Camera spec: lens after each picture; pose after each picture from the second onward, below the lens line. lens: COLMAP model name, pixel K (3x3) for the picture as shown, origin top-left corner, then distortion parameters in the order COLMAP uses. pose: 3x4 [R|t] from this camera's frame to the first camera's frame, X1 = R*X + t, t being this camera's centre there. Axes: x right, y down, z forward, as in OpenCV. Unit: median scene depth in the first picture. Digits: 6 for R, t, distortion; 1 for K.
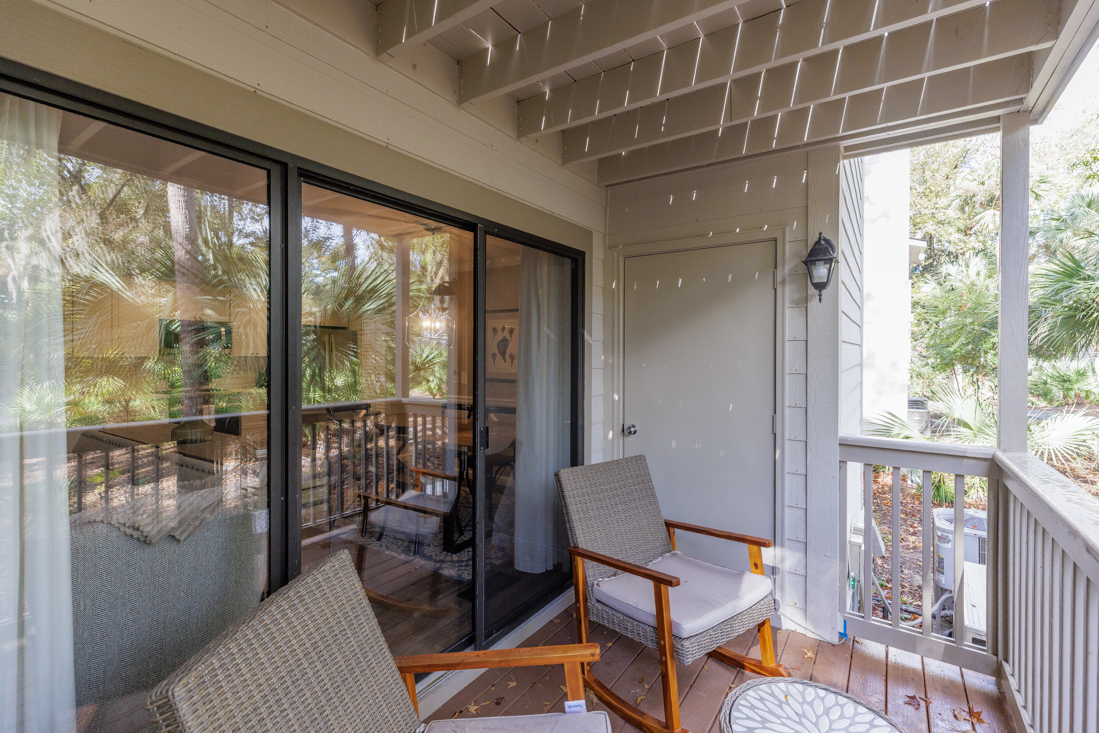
lens RADIAL K [[498.6, 0, 553.5], [0, 498.6, 354.1], [0, 0, 1]] dist [0.009599, -0.000158]
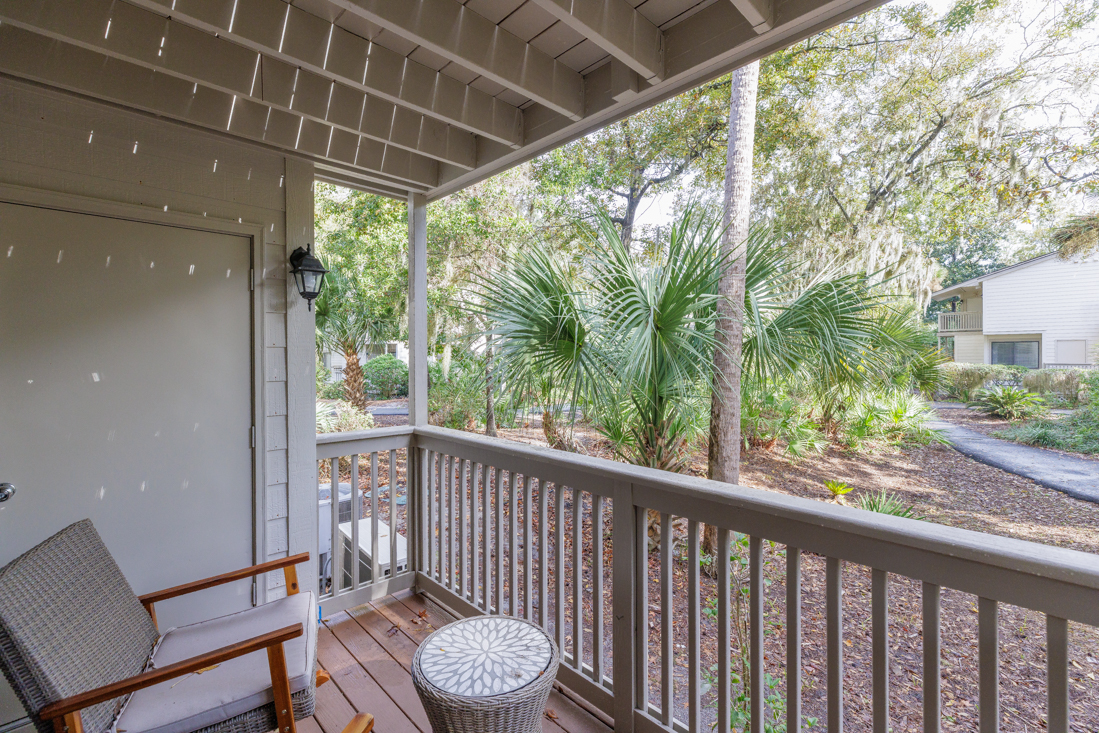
lens RADIAL K [[498.6, 0, 555.5], [0, 498.6, 358.9], [0, 0, 1]] dist [0.009599, -0.000158]
pose [[0.198603, -0.012982, 0.979994, -0.356093], [0.005794, 0.999910, 0.012072, -0.013474], [-0.980063, 0.003281, 0.198661, 0.273559]]
